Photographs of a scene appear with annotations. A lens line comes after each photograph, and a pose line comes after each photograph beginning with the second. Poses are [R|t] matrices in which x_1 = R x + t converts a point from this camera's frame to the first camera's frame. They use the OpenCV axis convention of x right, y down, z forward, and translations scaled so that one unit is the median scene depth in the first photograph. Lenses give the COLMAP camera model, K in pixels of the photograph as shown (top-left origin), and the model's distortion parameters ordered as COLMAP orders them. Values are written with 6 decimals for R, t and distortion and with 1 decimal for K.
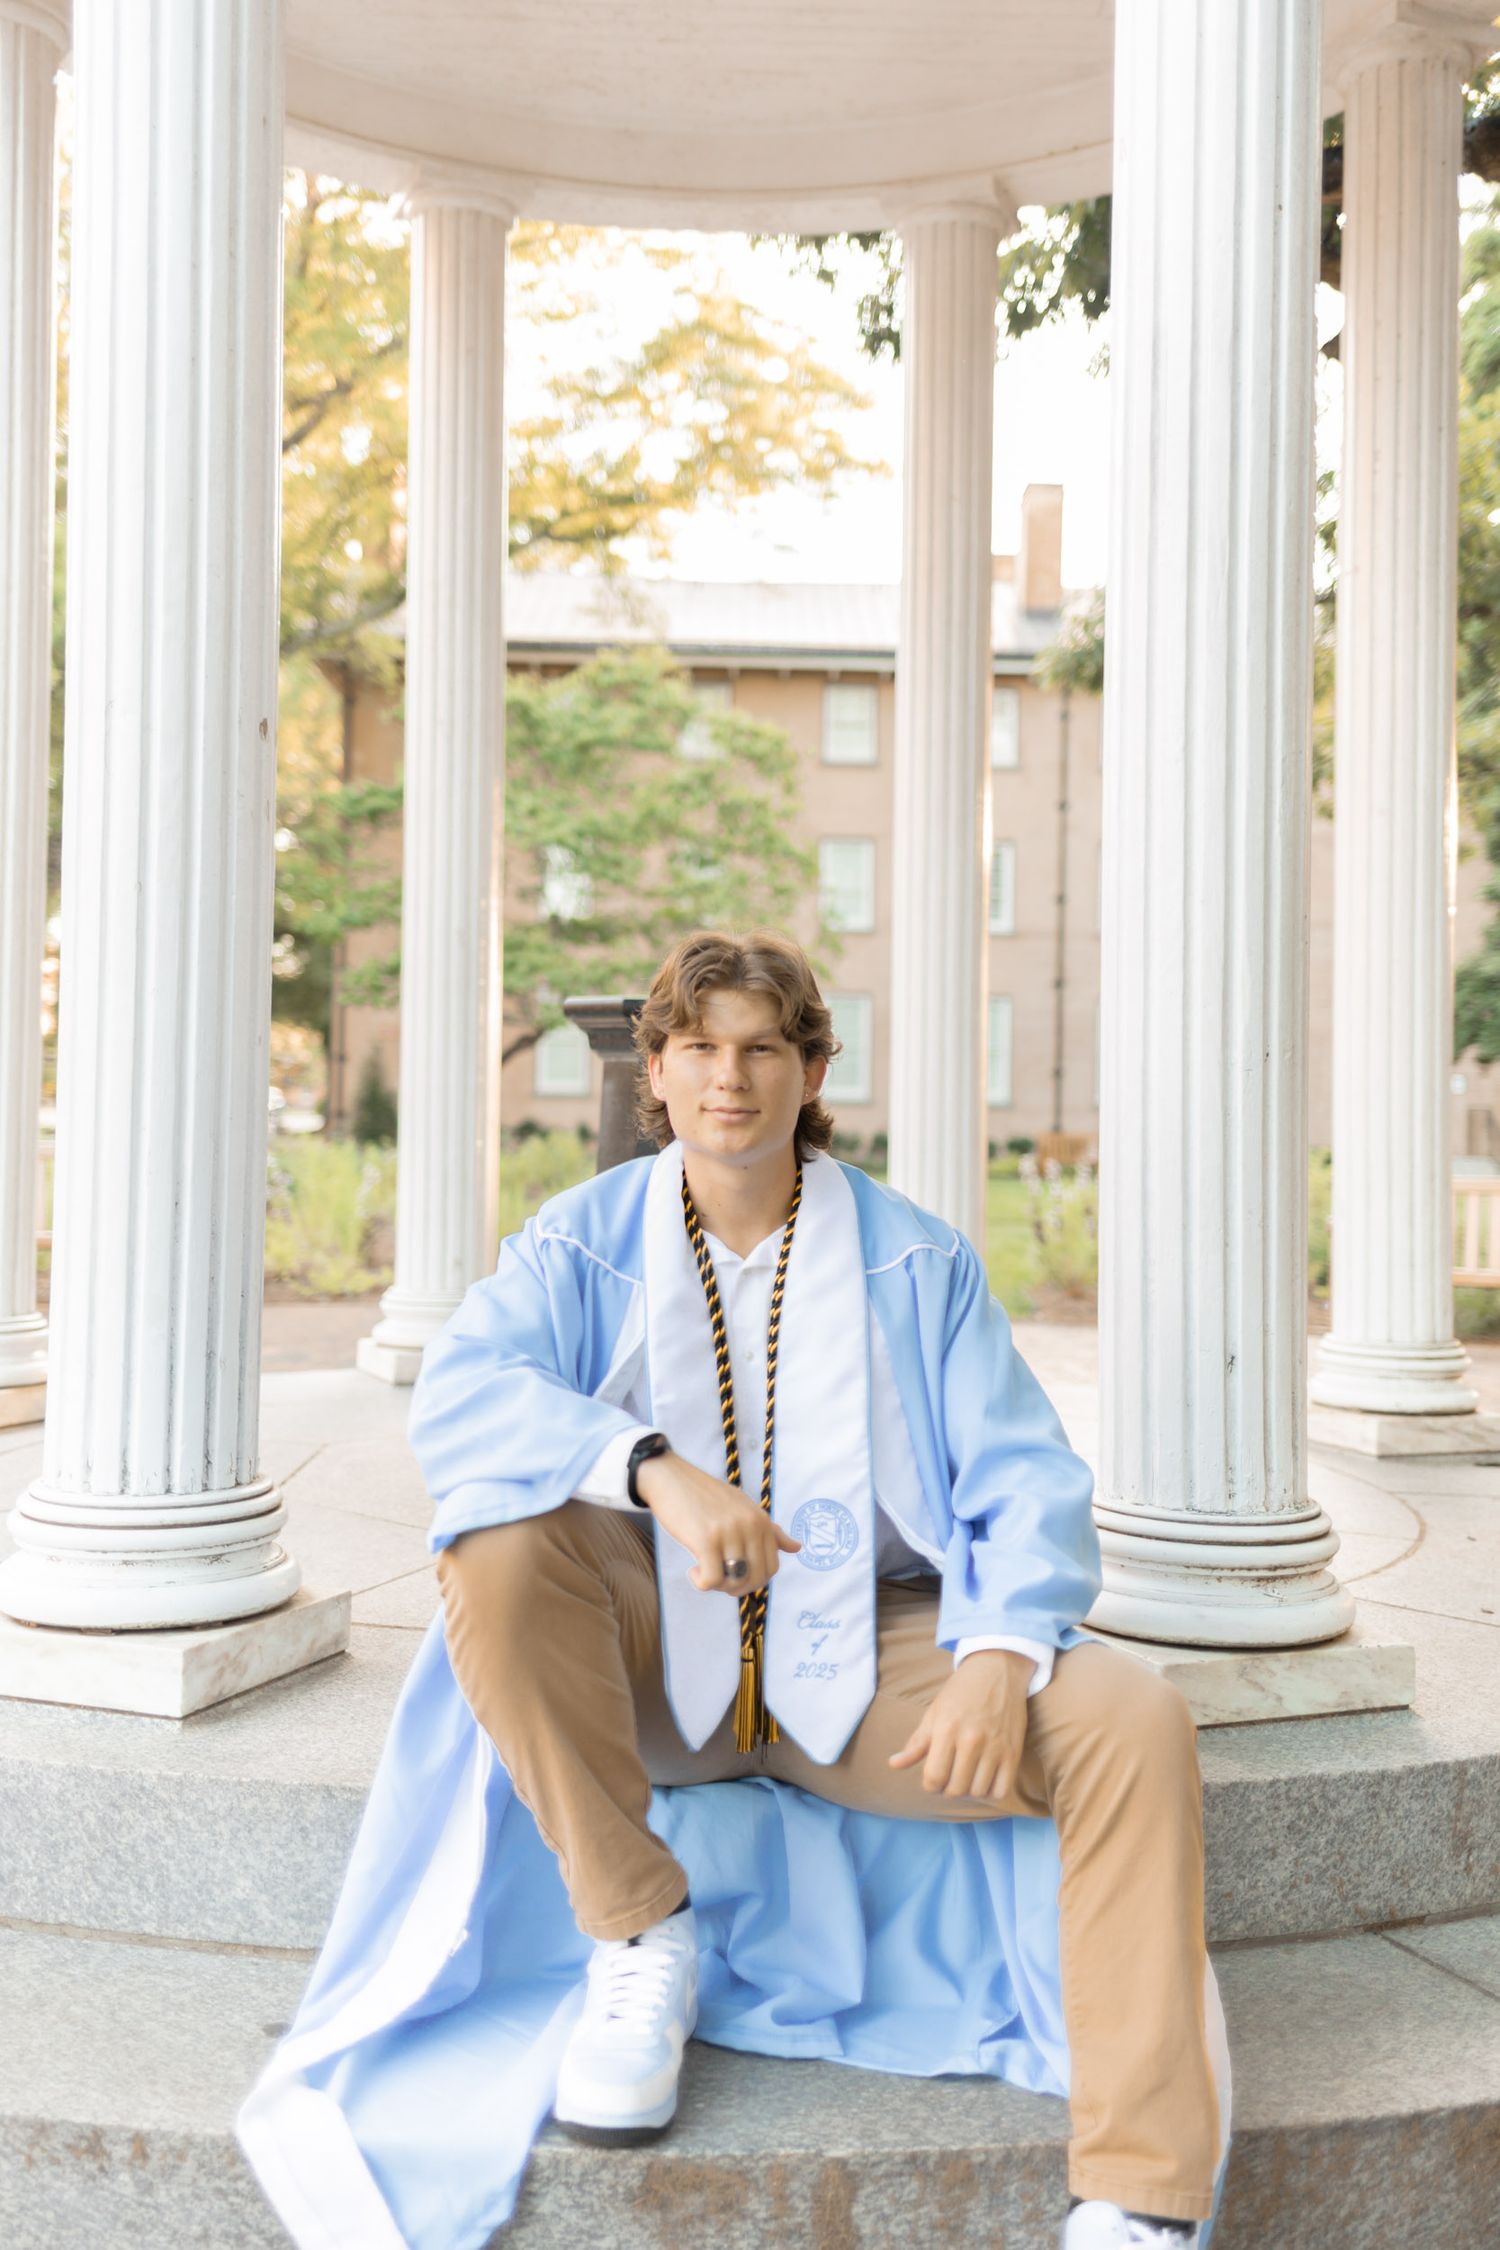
lens RADIAL K [[2092.8, 0, 750.0], [0, 2092.8, 1125.0], [0, 0, 1]] dist [0.099555, -0.114725]
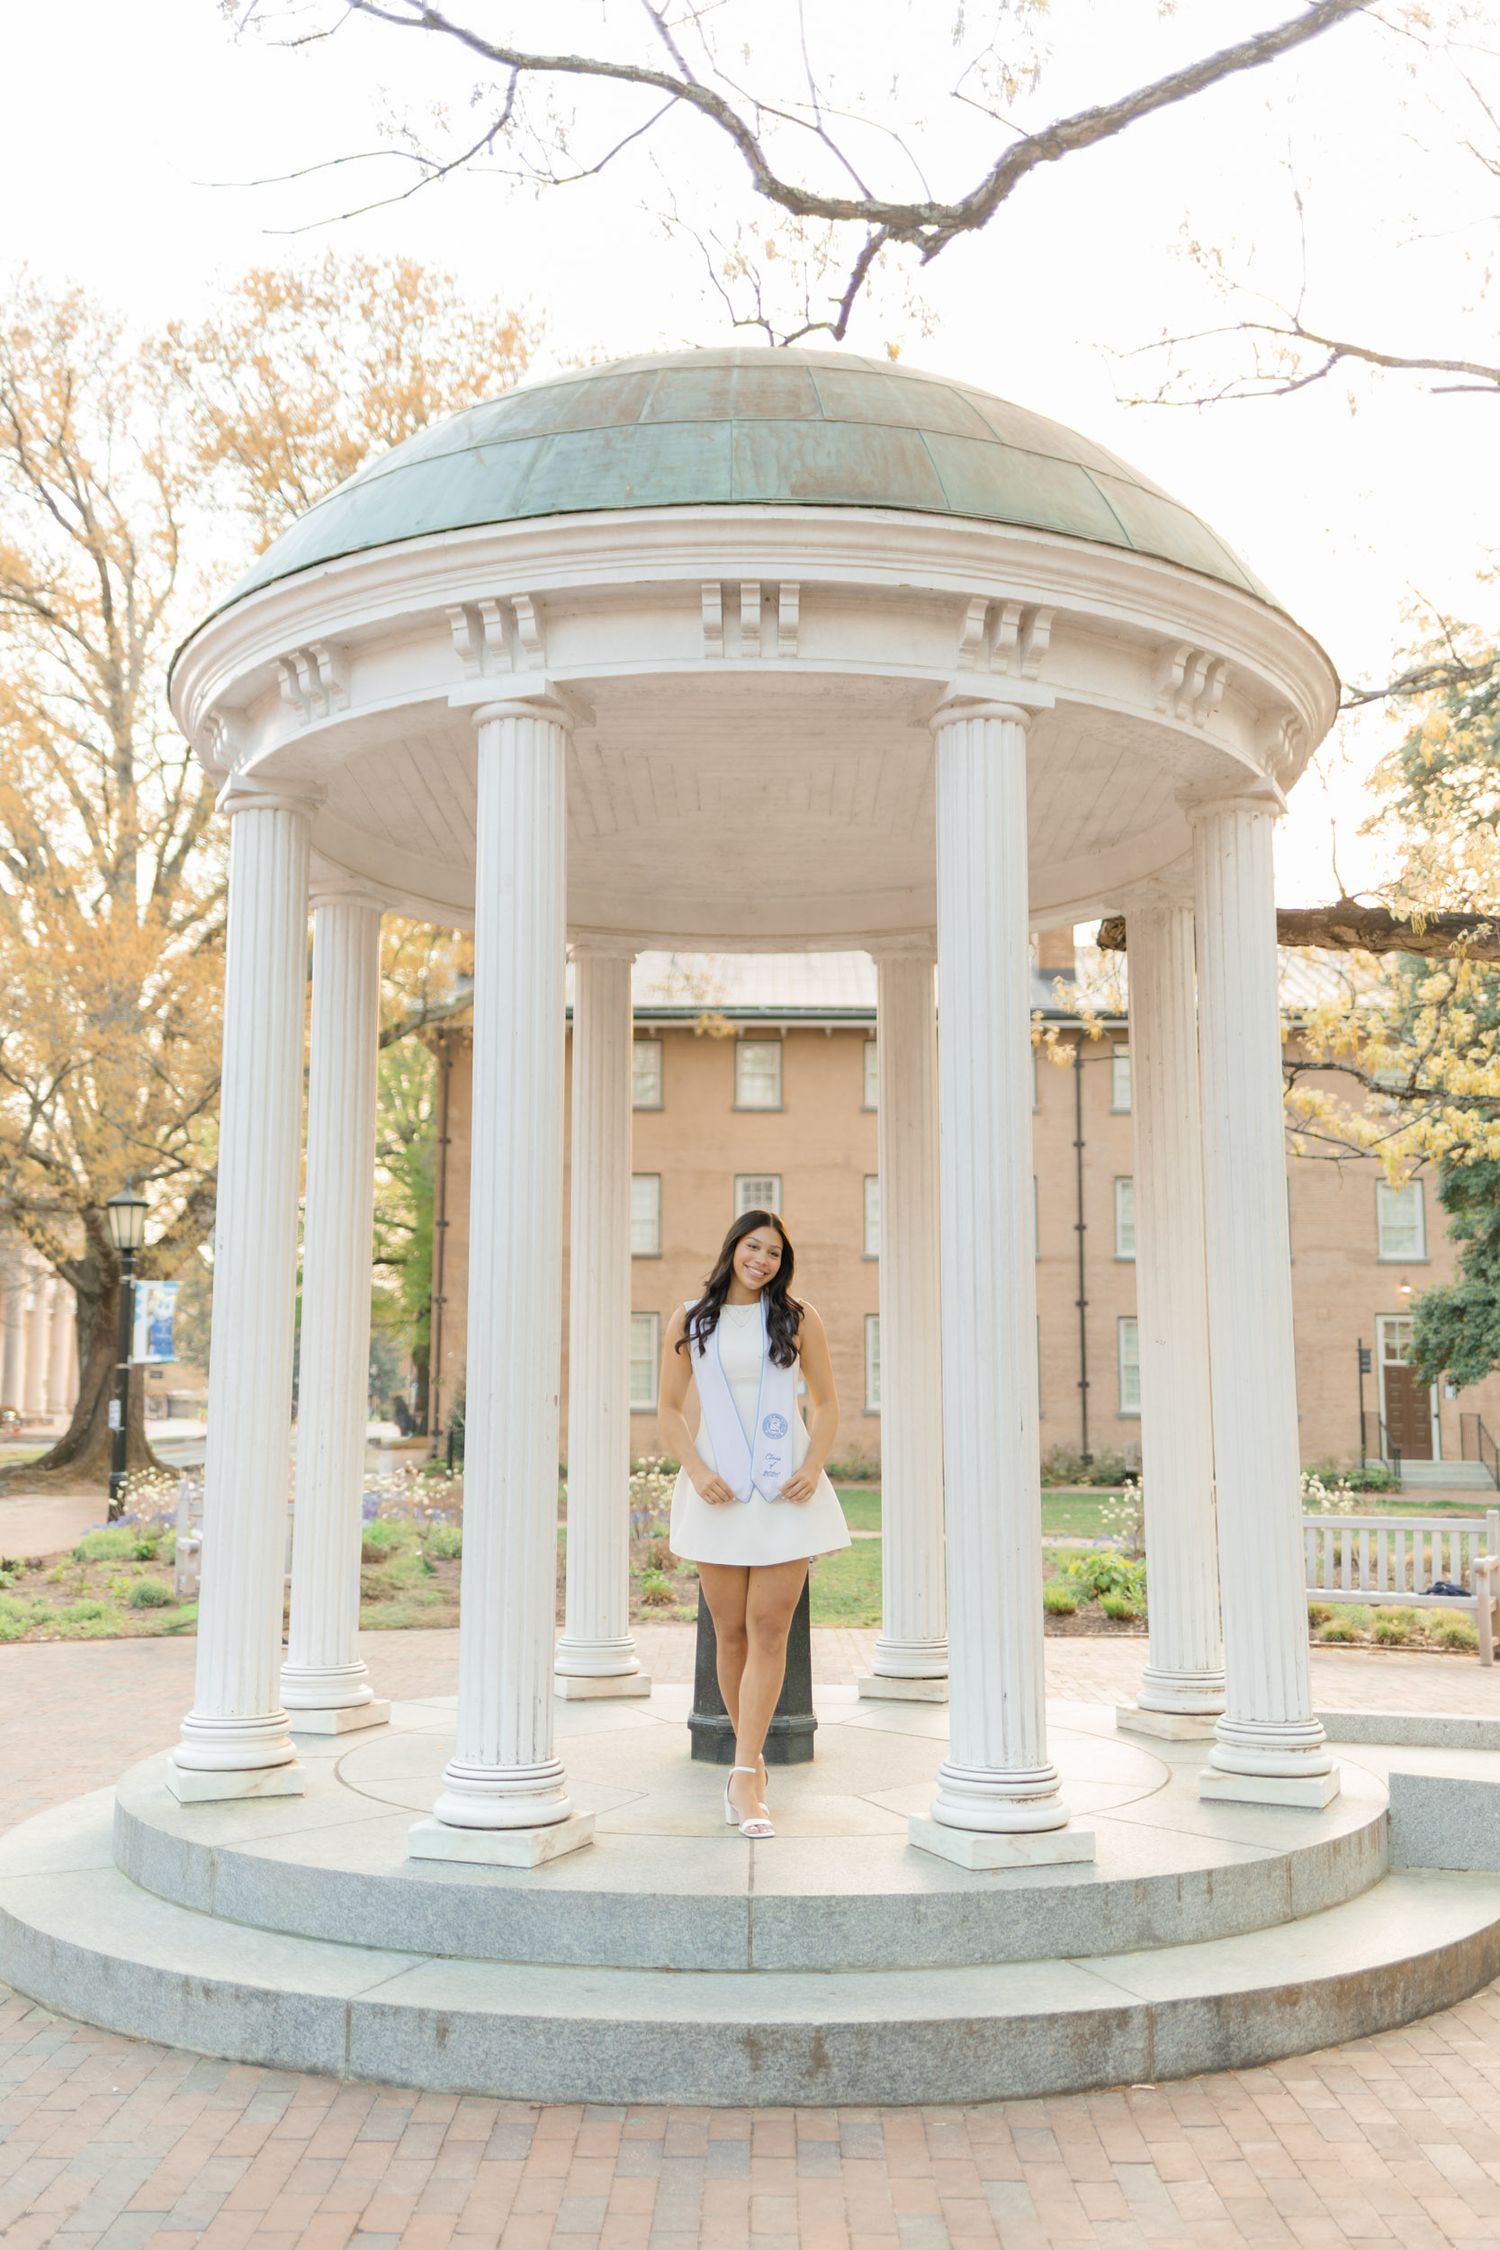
lens RADIAL K [[2092.8, 0, 750.0], [0, 2092.8, 1125.0], [0, 0, 1]] dist [0.099555, -0.114725]
pose [[0.999462, -0.019150, -0.026619, 0.035278], [0.015504, 0.991264, -0.130978, -0.192293], [0.028895, 0.130495, 0.991028, -1.253695]]
